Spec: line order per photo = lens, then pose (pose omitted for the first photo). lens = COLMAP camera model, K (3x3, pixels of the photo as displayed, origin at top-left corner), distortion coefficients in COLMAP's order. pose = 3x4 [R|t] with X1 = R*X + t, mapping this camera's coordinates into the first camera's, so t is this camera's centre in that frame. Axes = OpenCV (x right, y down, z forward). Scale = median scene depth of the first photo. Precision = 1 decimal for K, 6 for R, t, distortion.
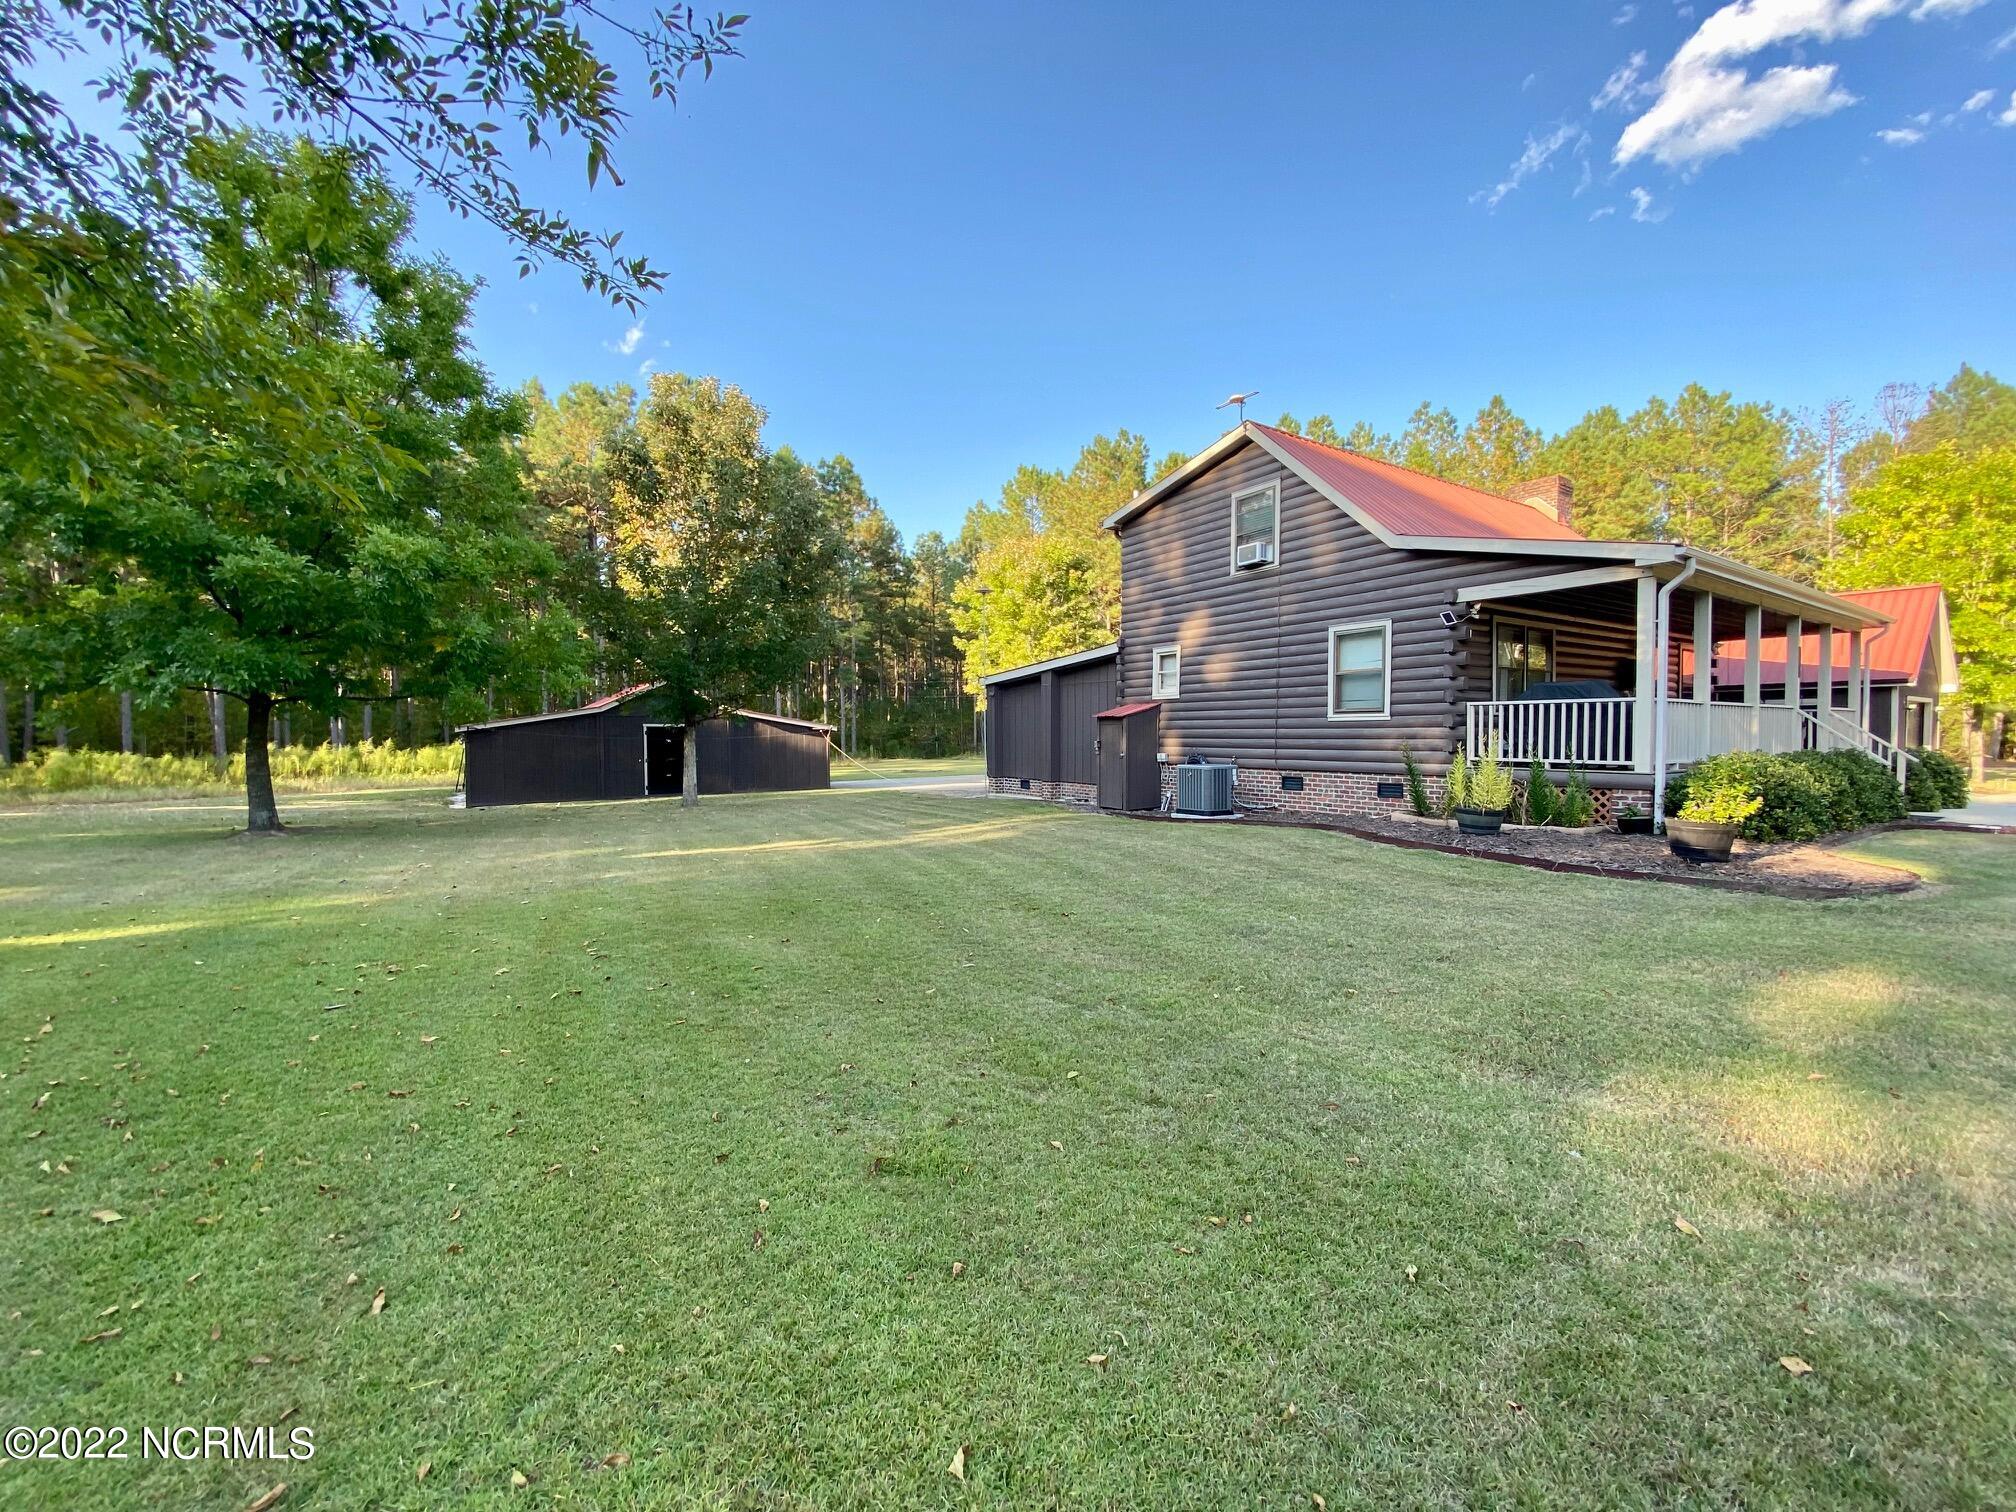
lens RADIAL K [[810.9, 0, 1011.5], [0, 810.9, 754.7], [0, 0, 1]] dist [0.019123, -0.020177]
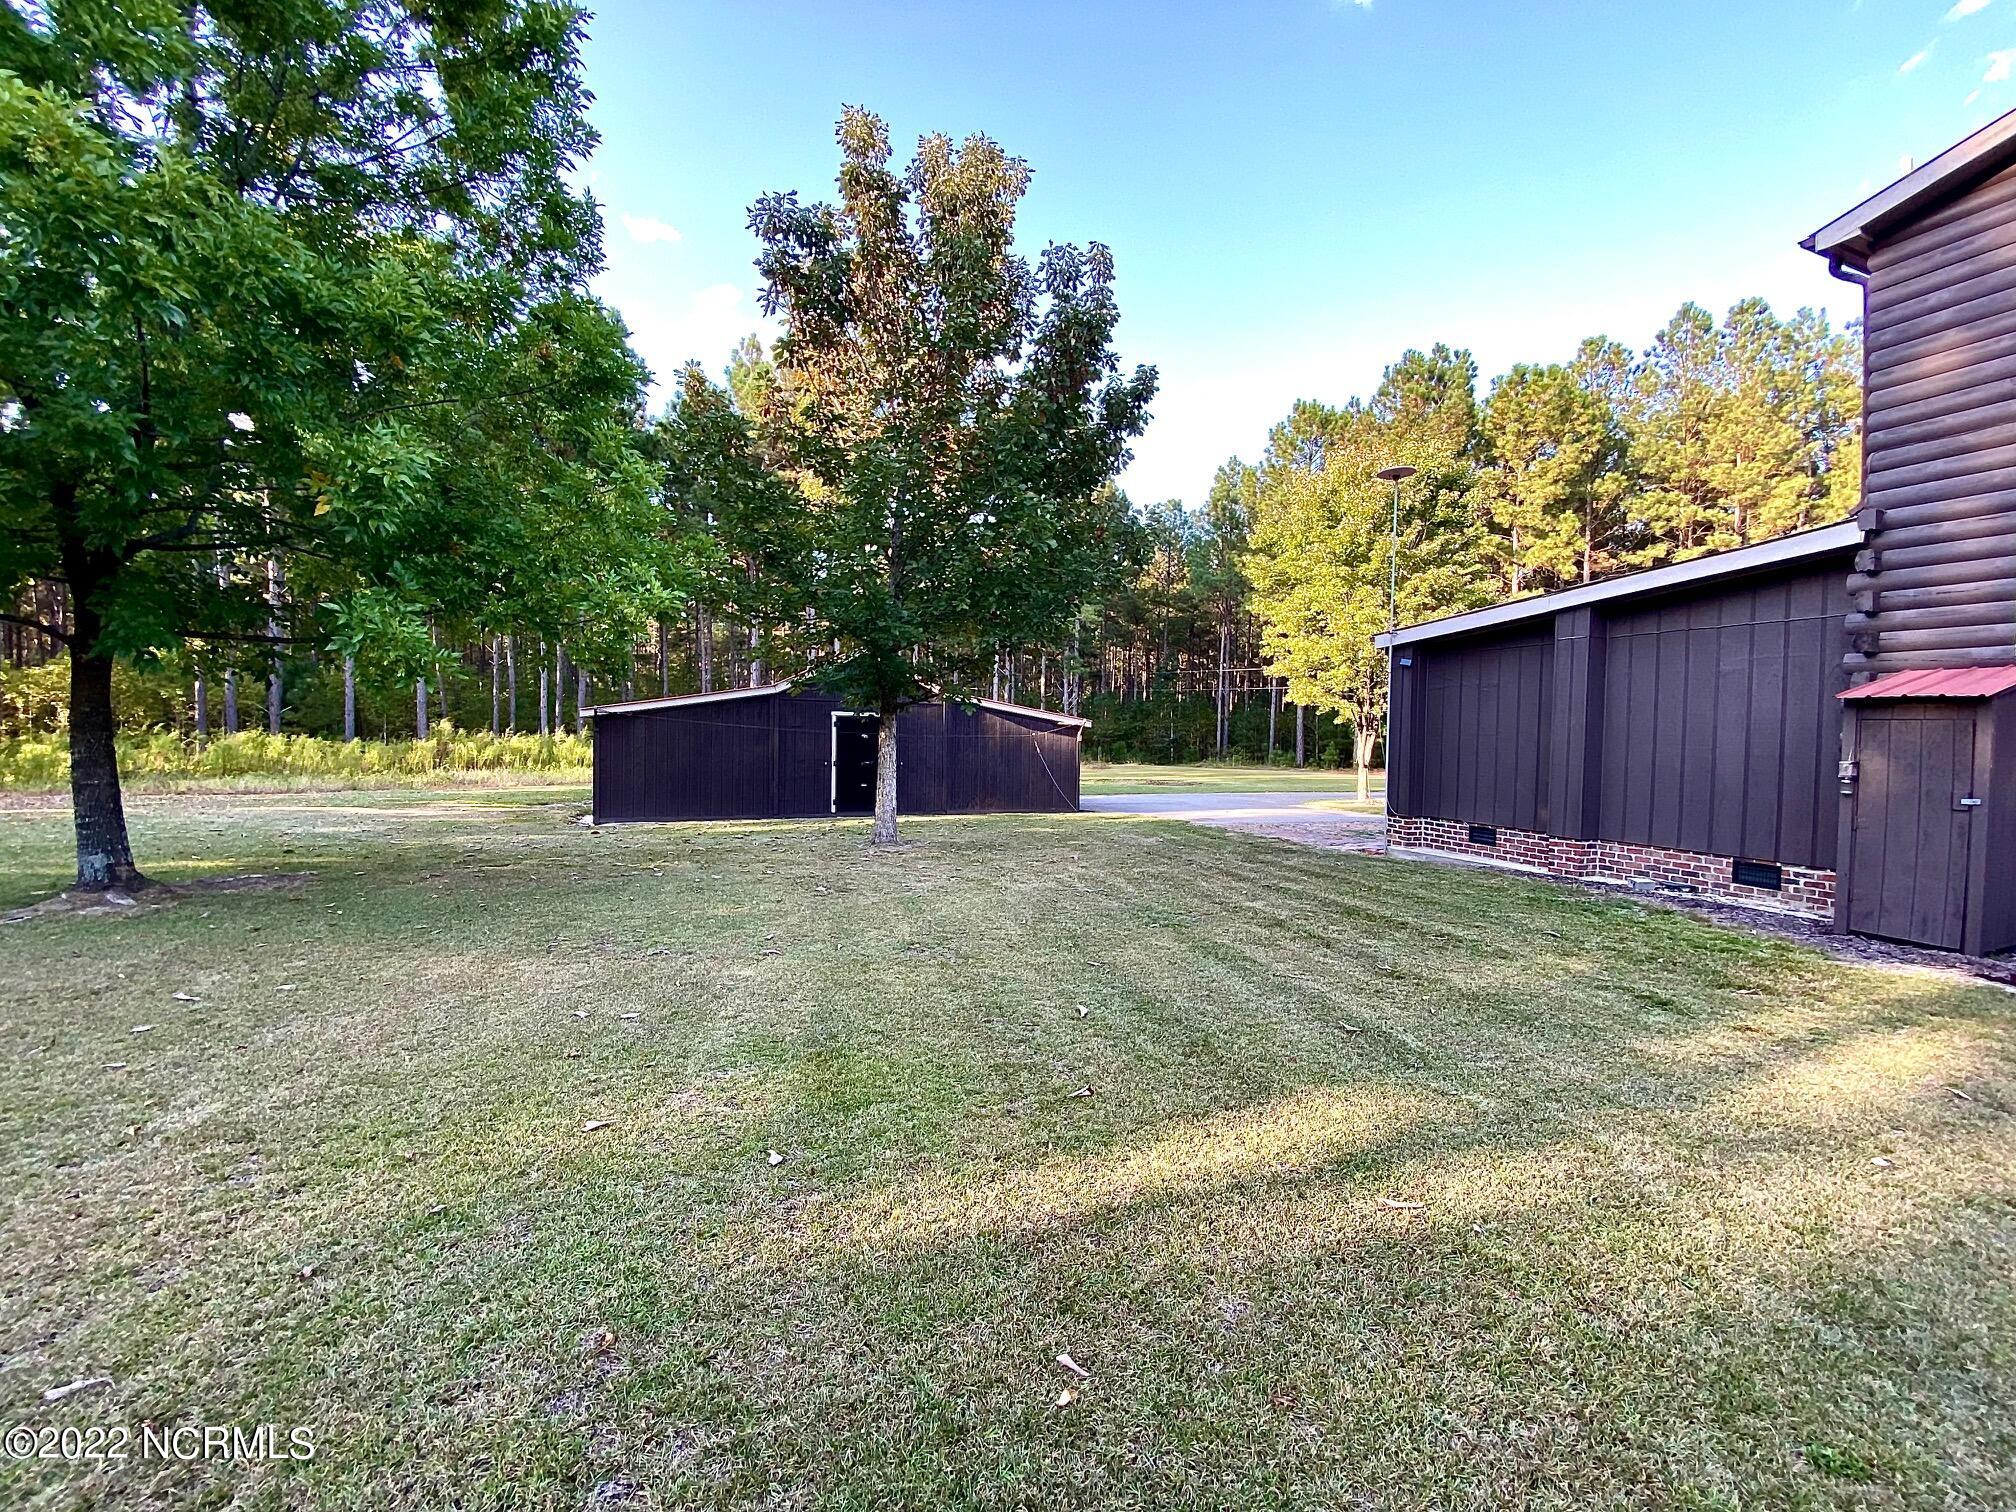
lens RADIAL K [[810.9, 0, 1011.5], [0, 810.9, 754.7], [0, 0, 1]] dist [0.019123, -0.020177]
pose [[0.970171, 0.028571, -0.240733, -0.193329], [-0.028880, 0.999580, 0.002246, -0.009148], [0.240696, 0.004773, 0.970589, 0.534351]]
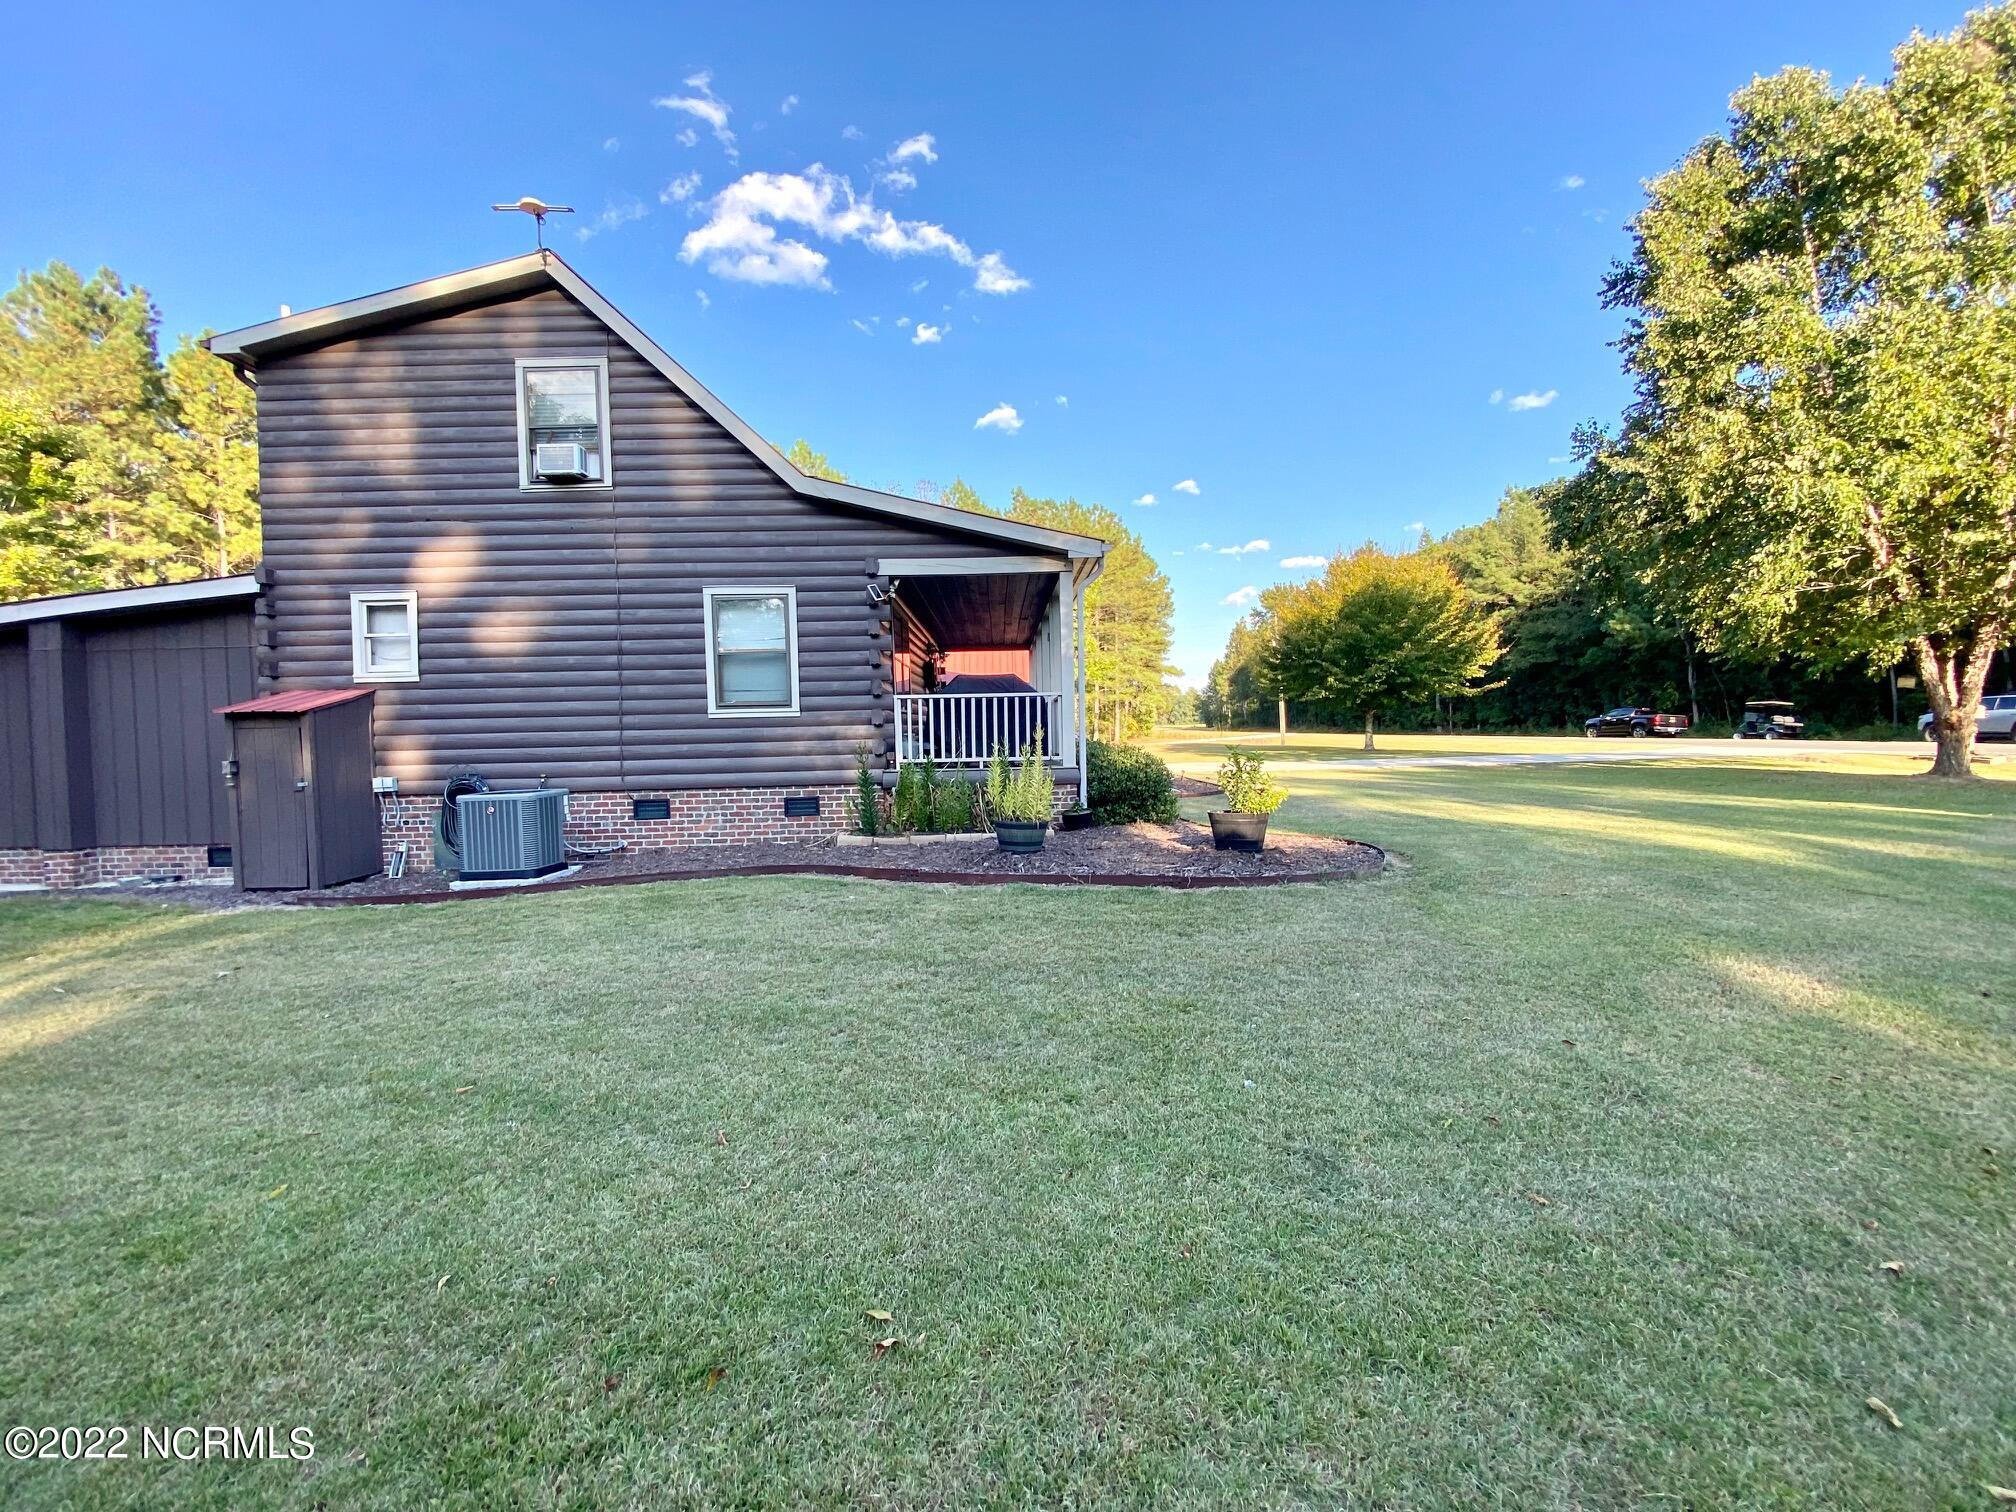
lens RADIAL K [[810.9, 0, 1011.5], [0, 810.9, 754.7], [0, 0, 1]] dist [0.019123, -0.020177]
pose [[0.536255, -0.036041, 0.843286, -0.060453], [0.043043, 0.998956, 0.015323, -0.007171], [-0.842958, 0.028081, 0.537247, 0.316747]]
